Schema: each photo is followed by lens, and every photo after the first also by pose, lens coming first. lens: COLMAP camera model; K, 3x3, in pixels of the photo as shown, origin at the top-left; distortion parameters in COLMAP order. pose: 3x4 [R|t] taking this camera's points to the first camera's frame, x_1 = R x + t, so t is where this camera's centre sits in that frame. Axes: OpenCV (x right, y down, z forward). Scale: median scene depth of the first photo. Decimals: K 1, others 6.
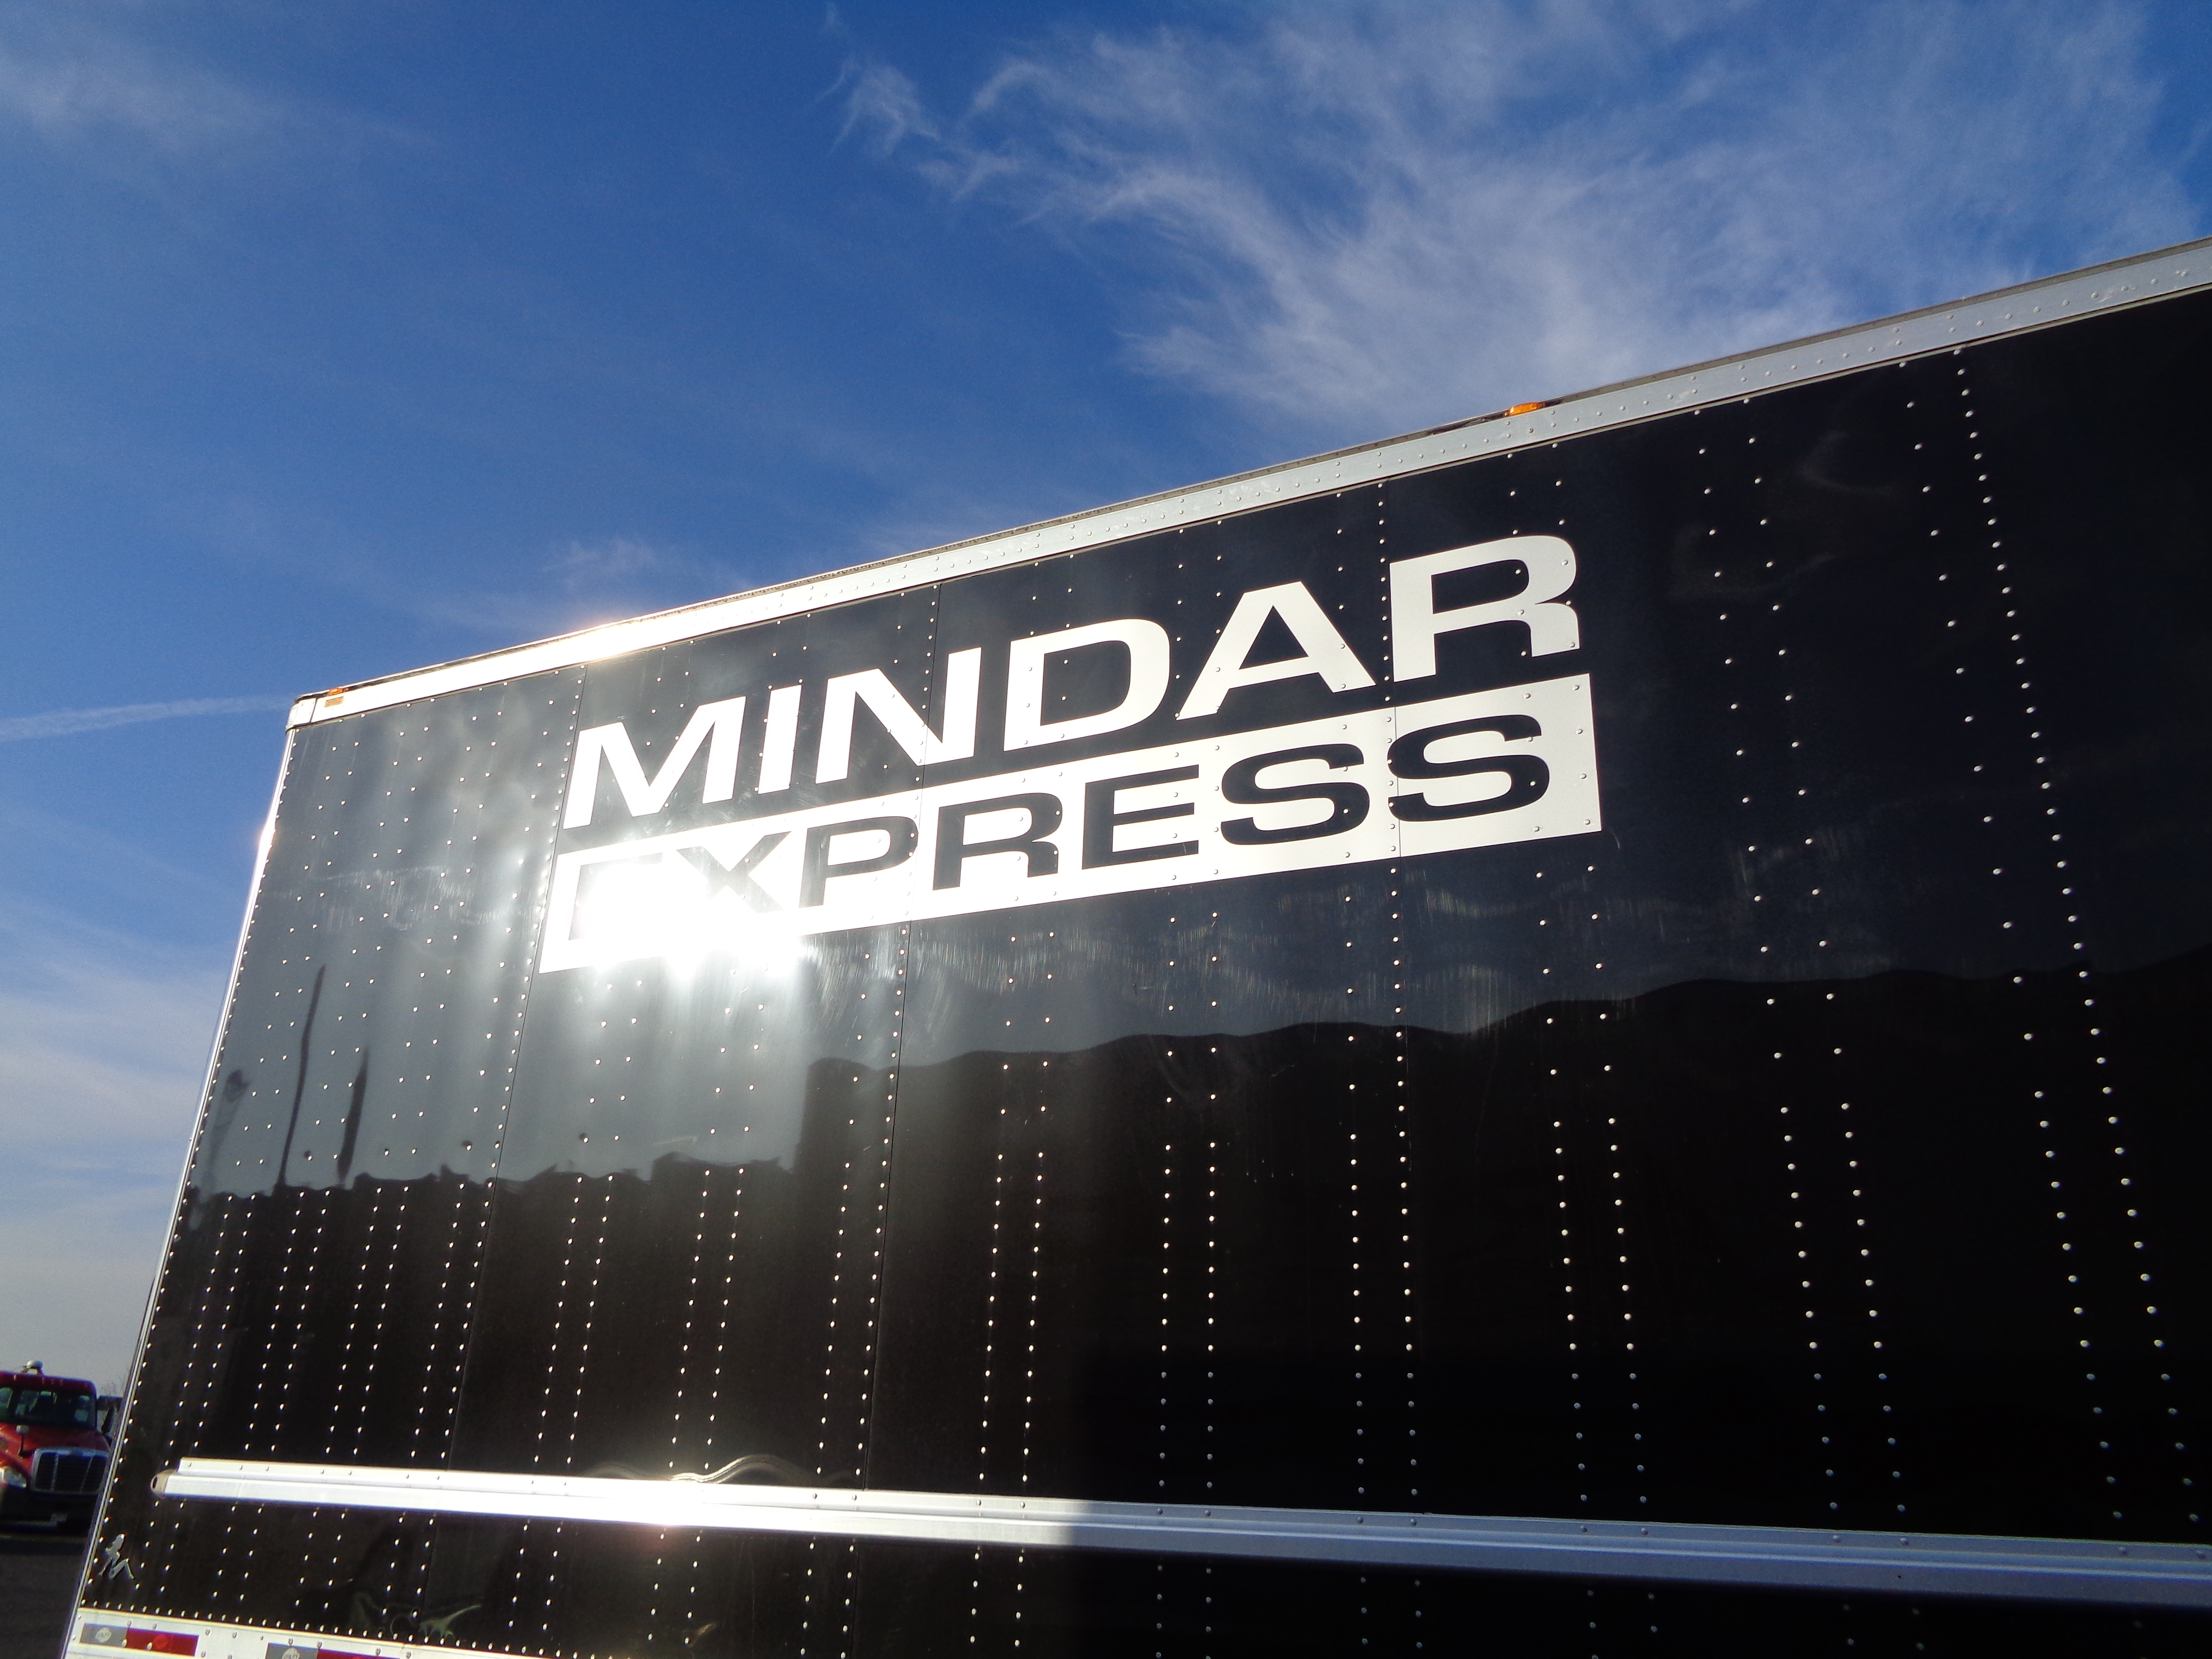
lens RADIAL K [[1662.1, 0, 1020.1], [0, 1662.1, 933.9], [0, 0, 1]] dist [-0.025514, 0.010793]
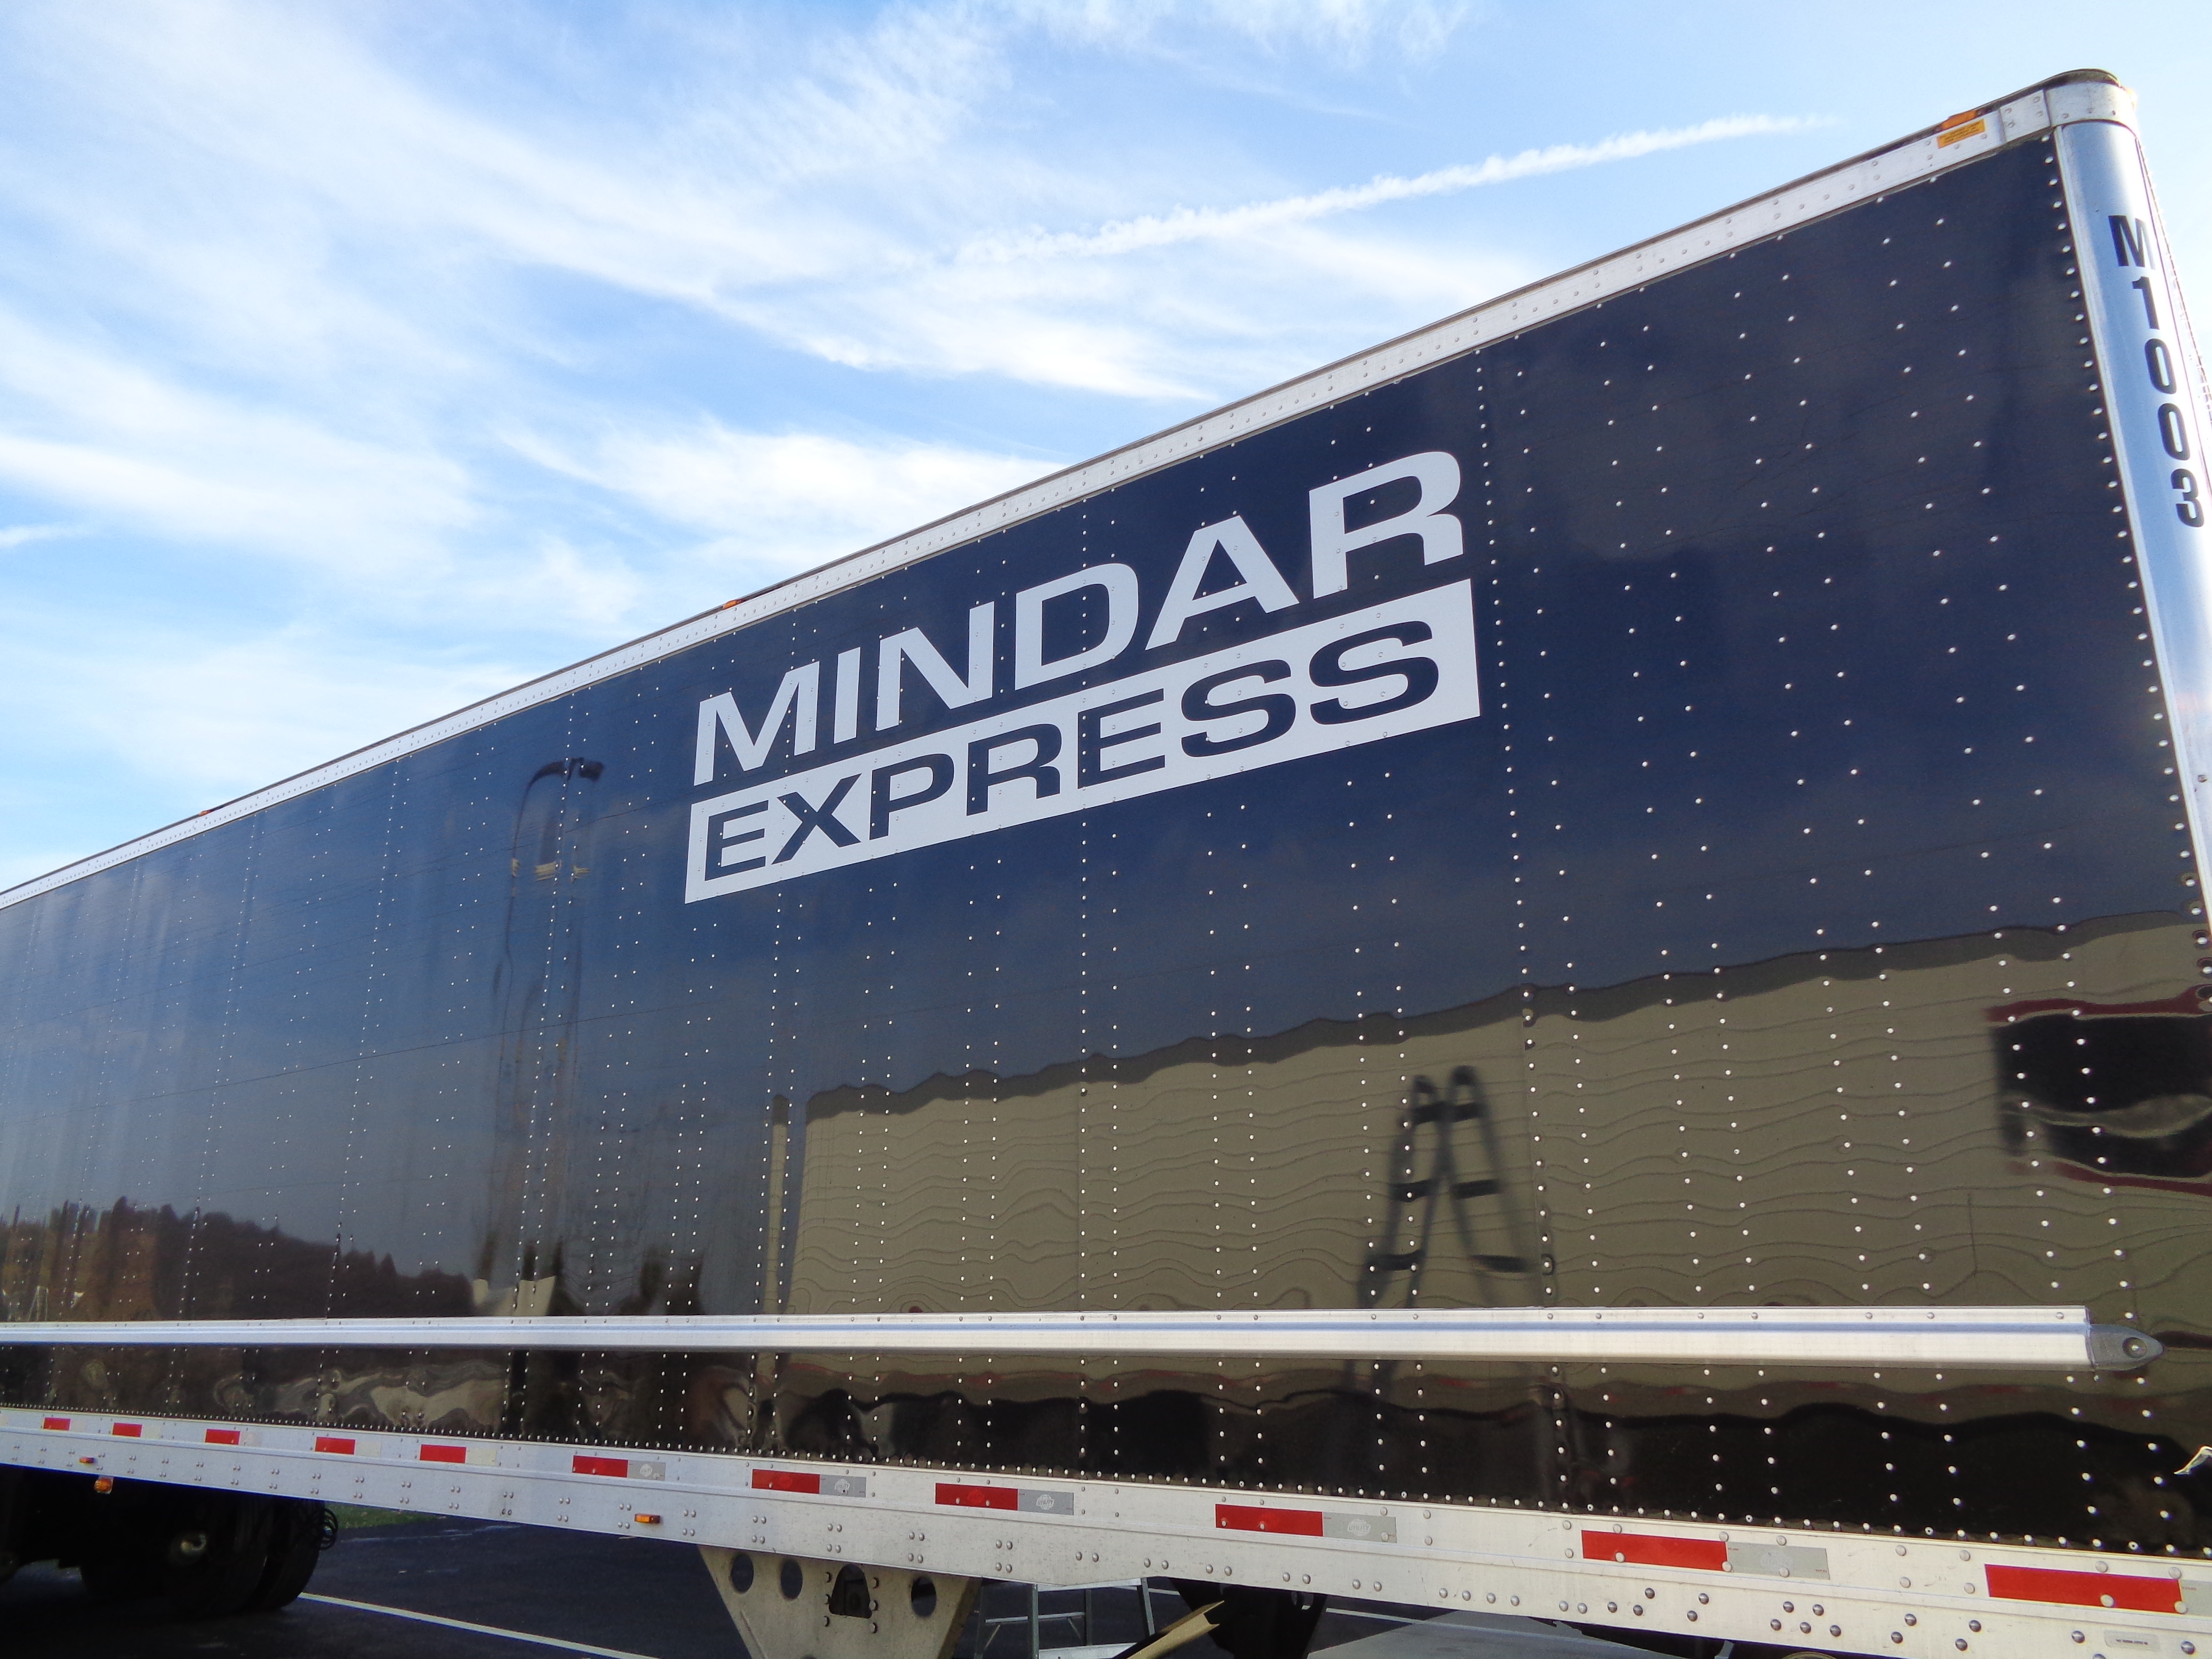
lens RADIAL K [[1580.9, 0, 1105.2], [0, 1580.9, 954.8], [0, 0, 1]] dist [0.004933, -0.001001]
pose [[0.984329, -0.083242, -0.155459, 0.220600], [0.098856, 0.990502, 0.095563, -0.027220], [0.146028, -0.109434, 0.983209, -0.106988]]
